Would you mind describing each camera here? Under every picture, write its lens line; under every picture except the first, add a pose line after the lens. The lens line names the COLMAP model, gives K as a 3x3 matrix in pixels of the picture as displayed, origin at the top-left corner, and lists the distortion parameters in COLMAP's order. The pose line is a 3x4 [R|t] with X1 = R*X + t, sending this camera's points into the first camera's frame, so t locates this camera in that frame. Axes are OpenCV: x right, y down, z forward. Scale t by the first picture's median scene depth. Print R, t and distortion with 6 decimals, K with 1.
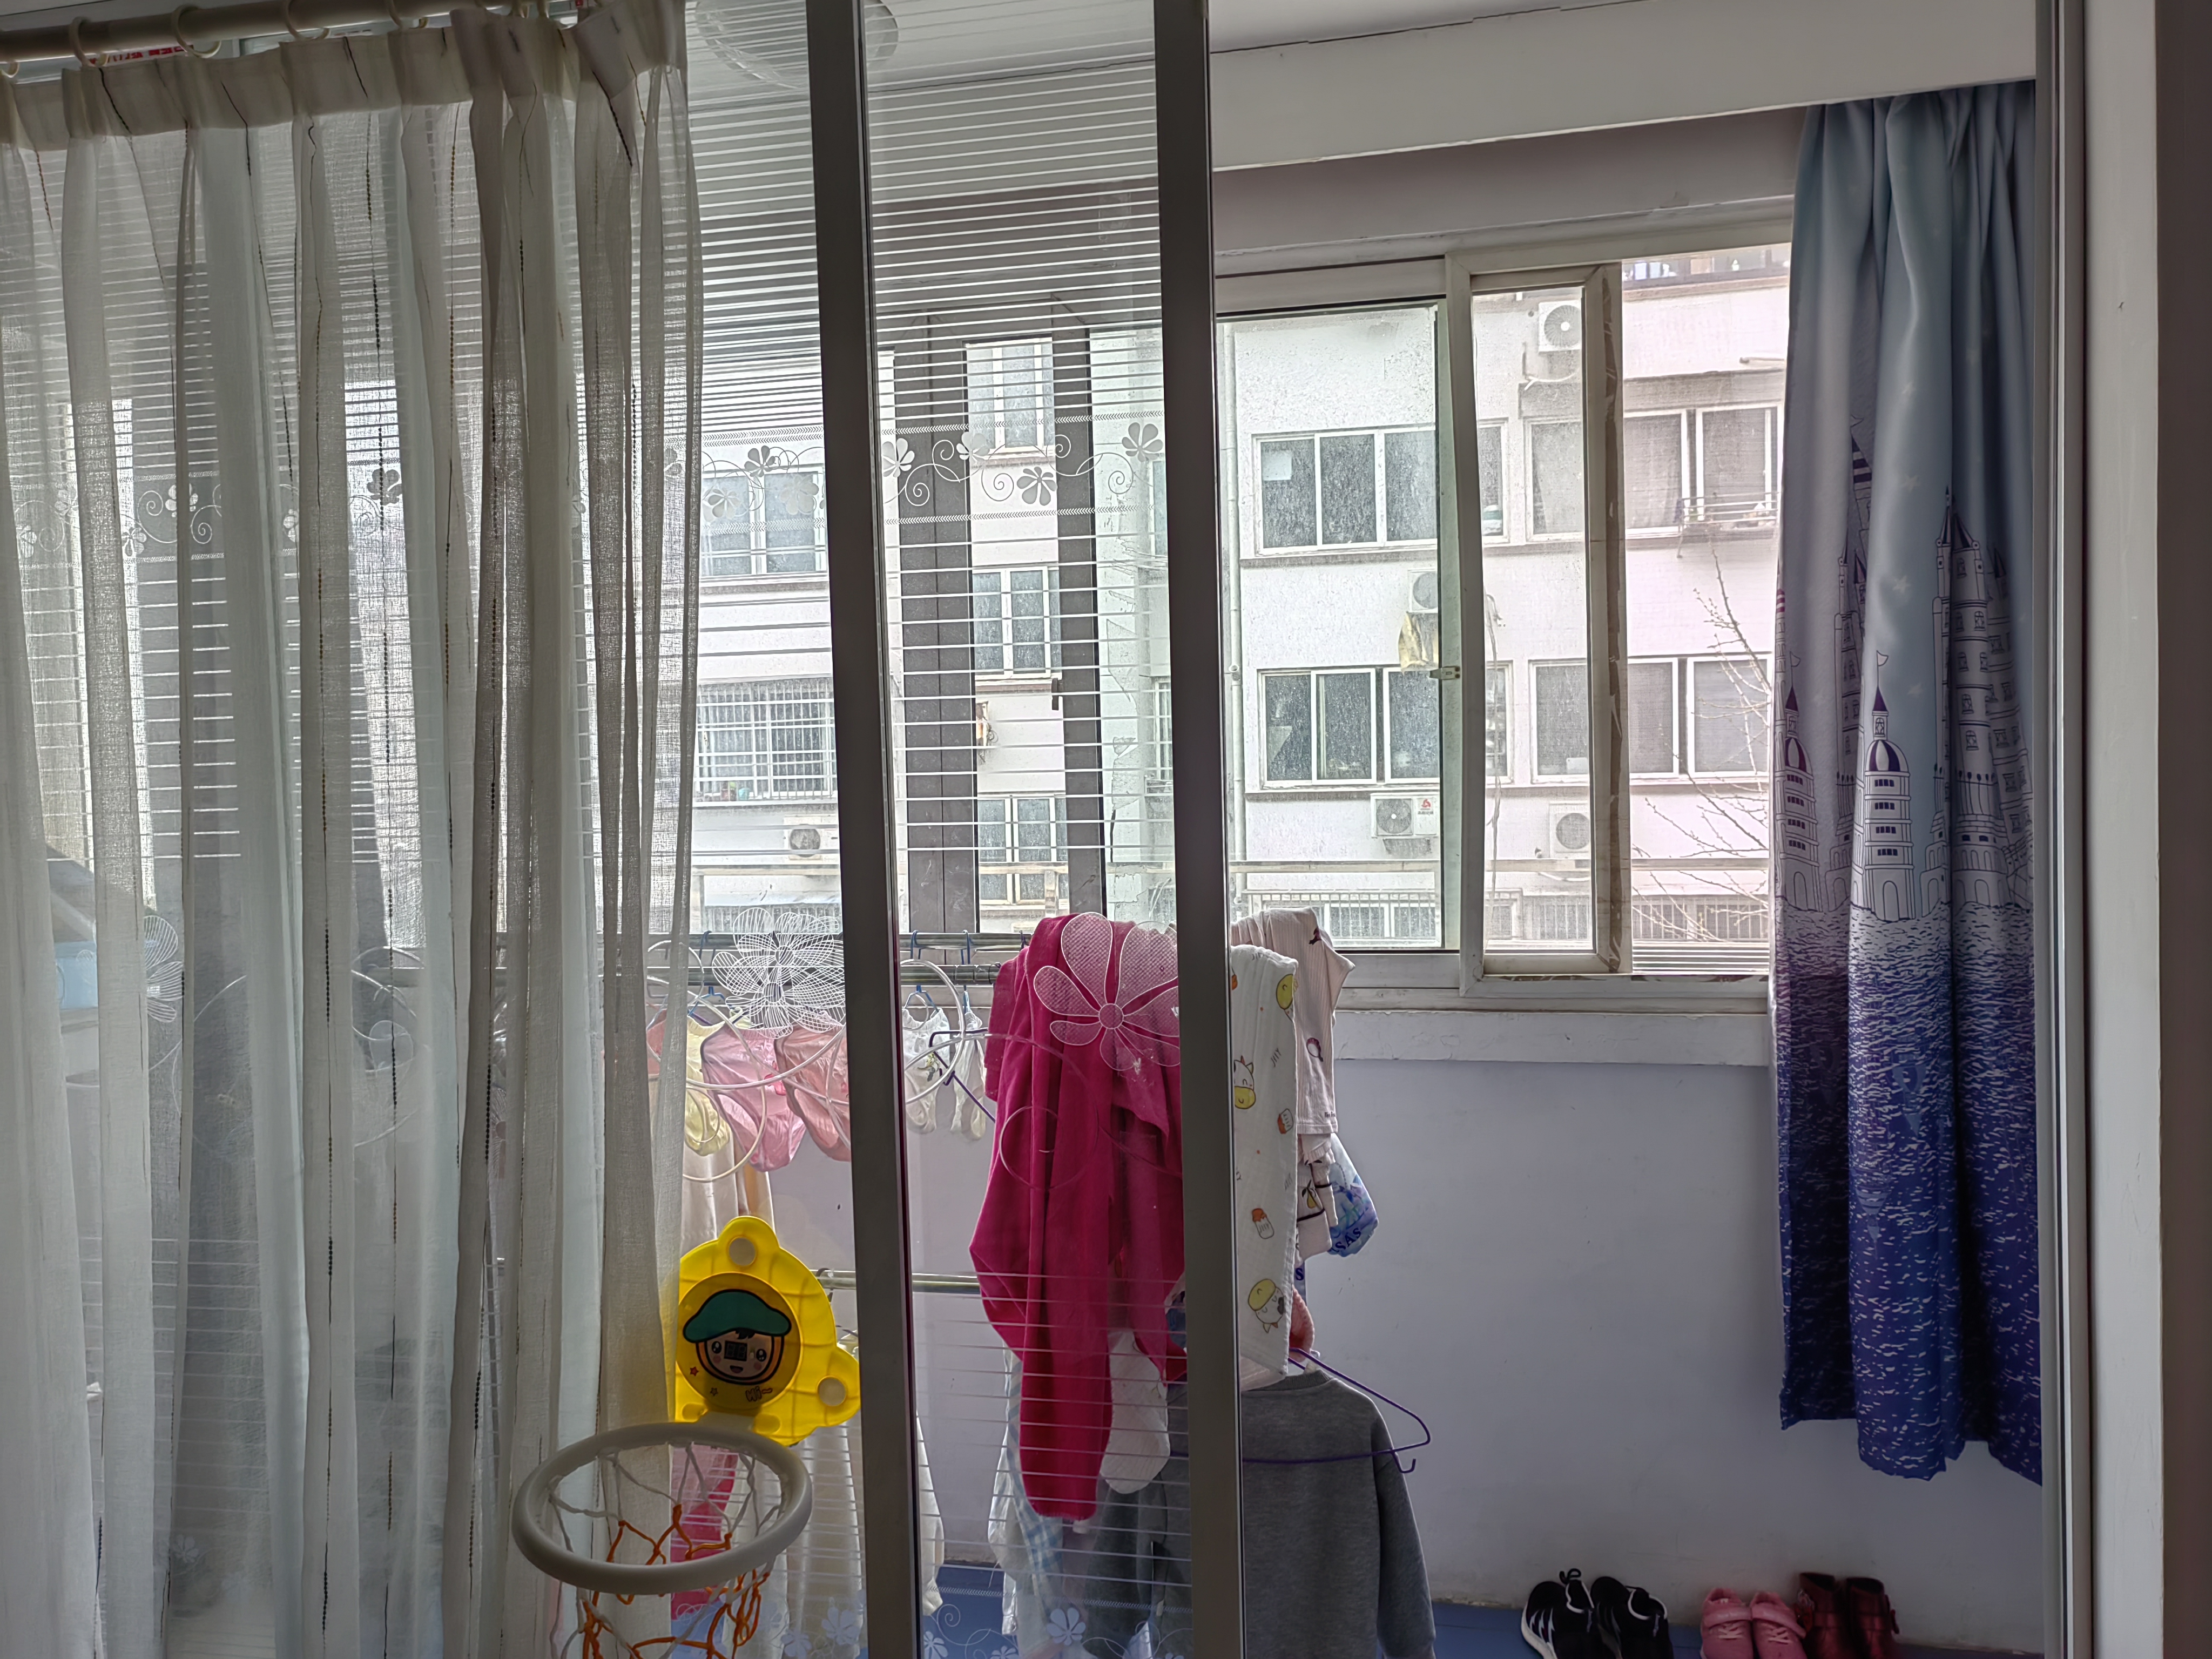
lens RADIAL K [[1739.3, 0, 1106.0], [0, 1739.3, 829.5], [0, 0, 1]] dist [0.087755, -0.000462]
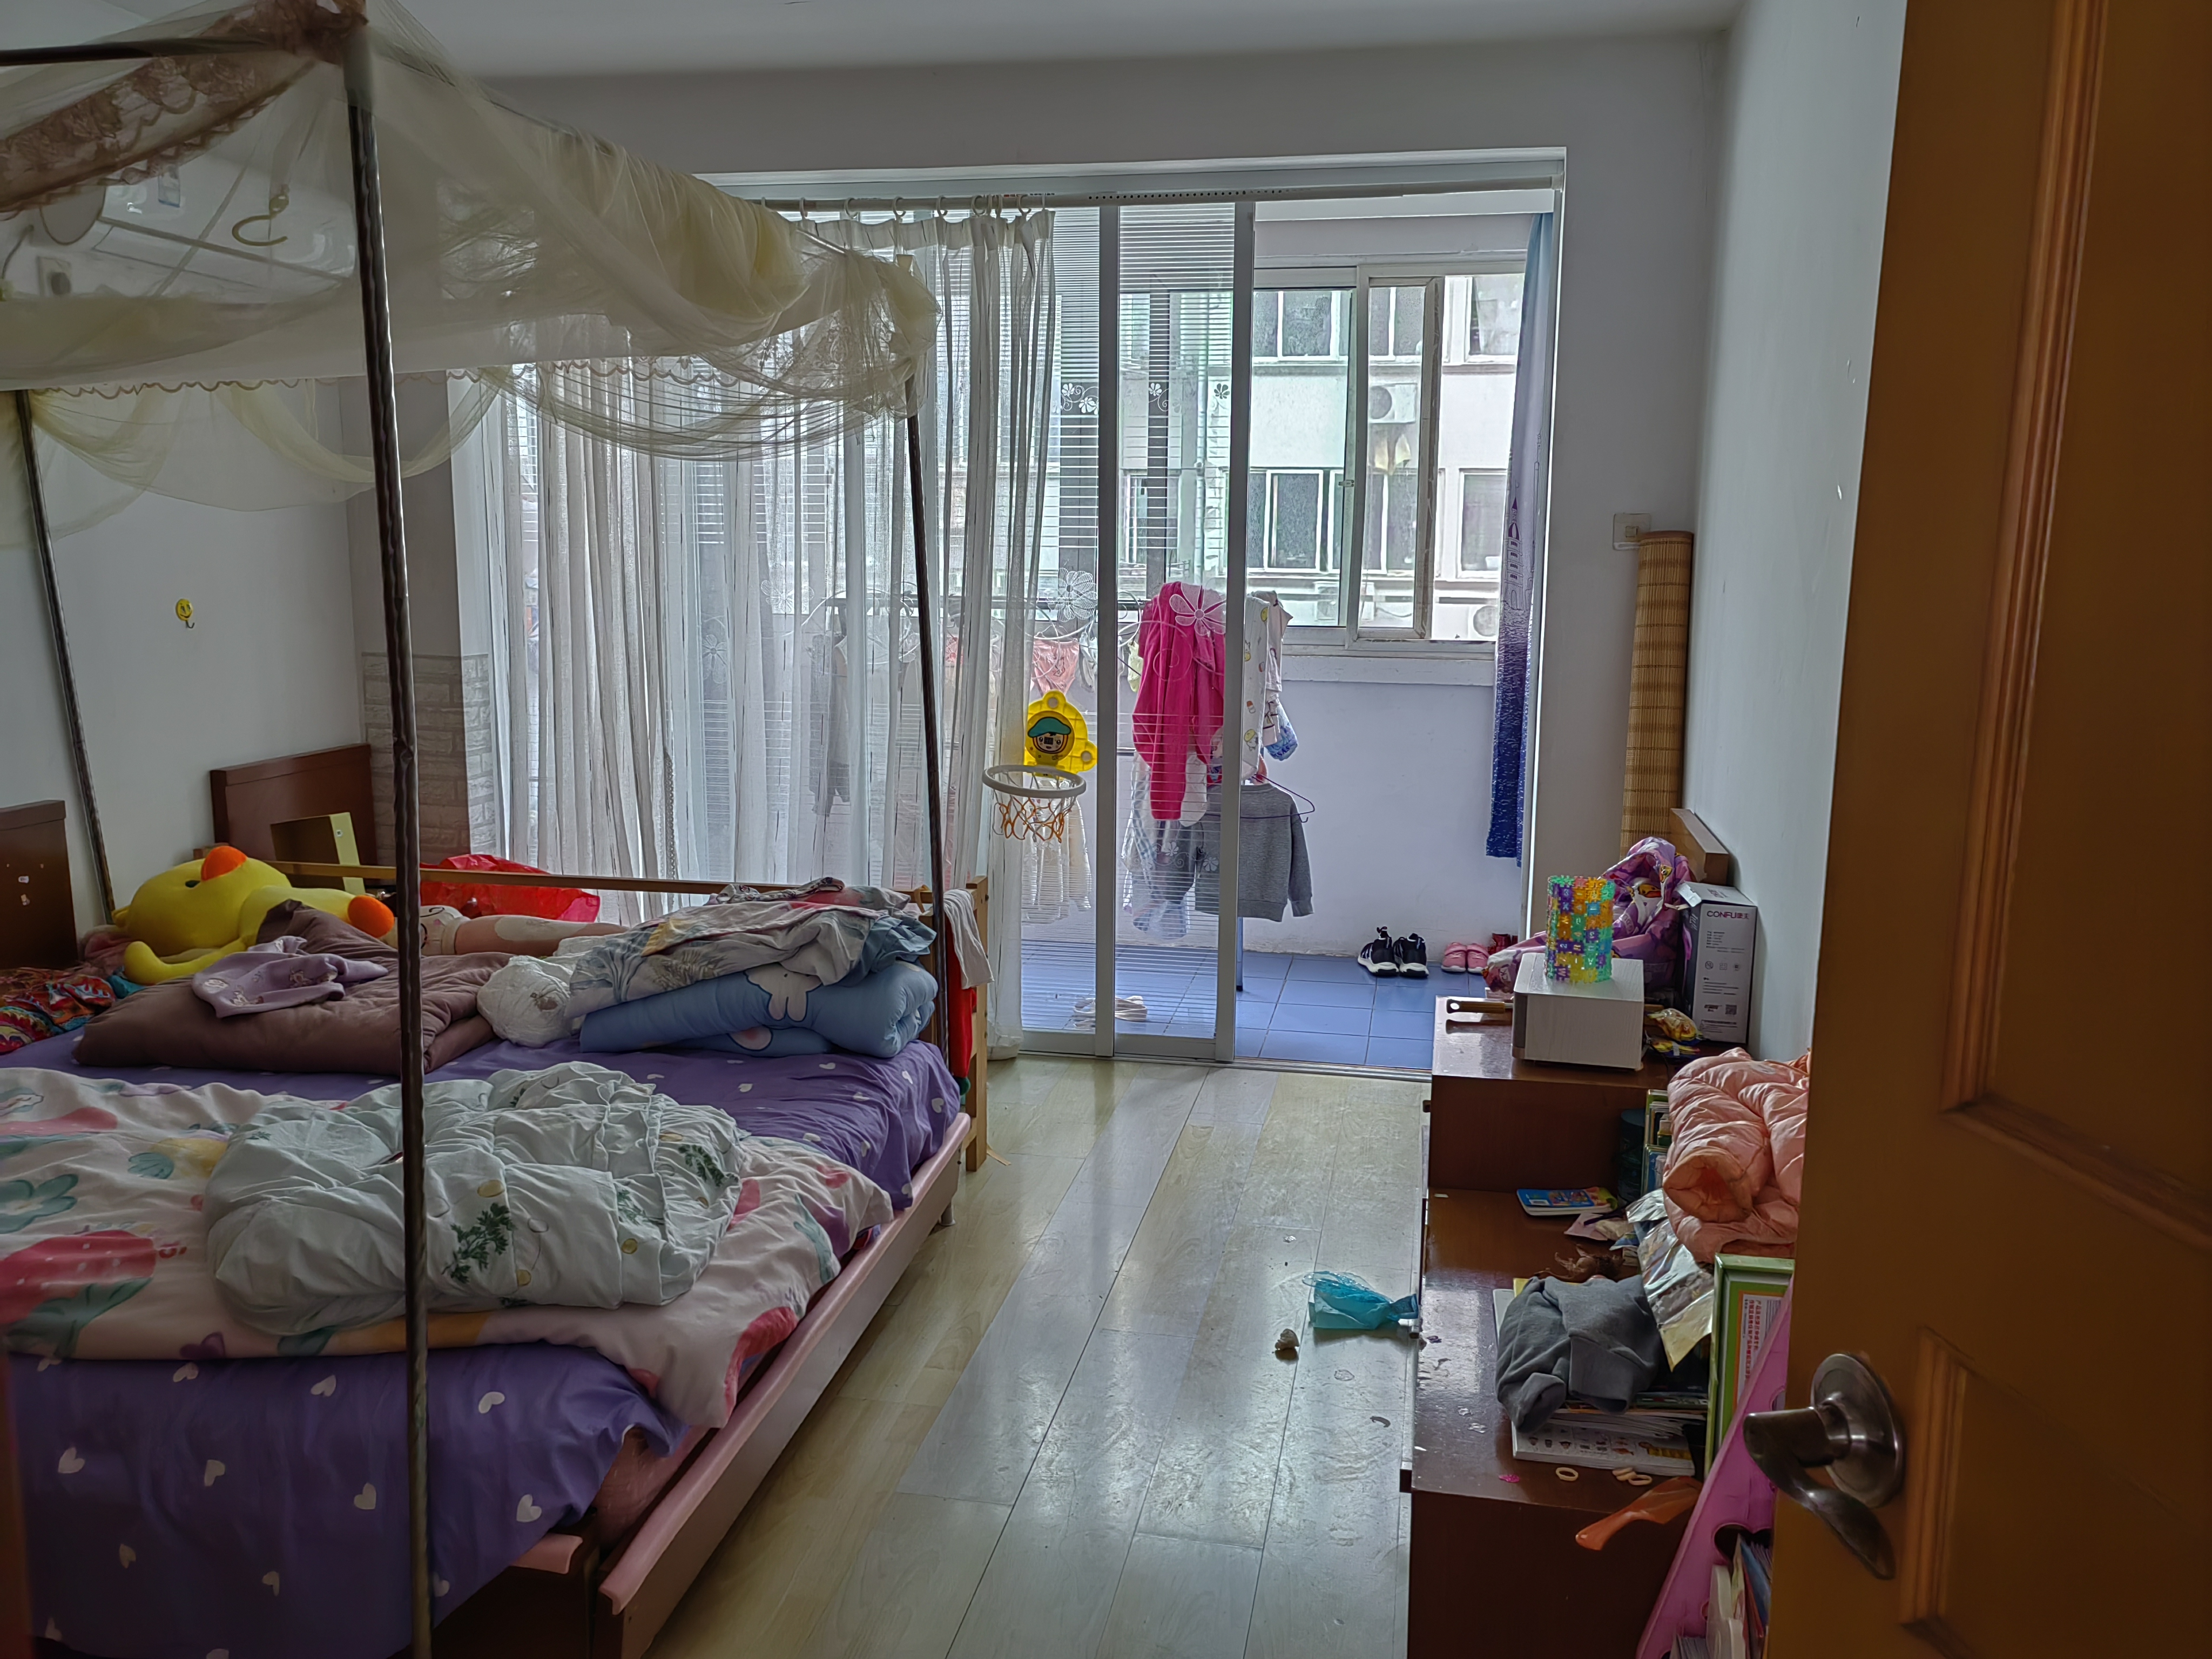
lens RADIAL K [[1728.3, 0, 1065.6], [0, 1728.3, 832.0], [0, 0, 1]] dist [0.000327, -0.000444]
pose [[0.999334, 0.034189, 0.012717, -0.182441], [-0.035478, 0.992020, 0.120986, 0.103311], [-0.008480, -0.121357, 0.992573, -1.326788]]
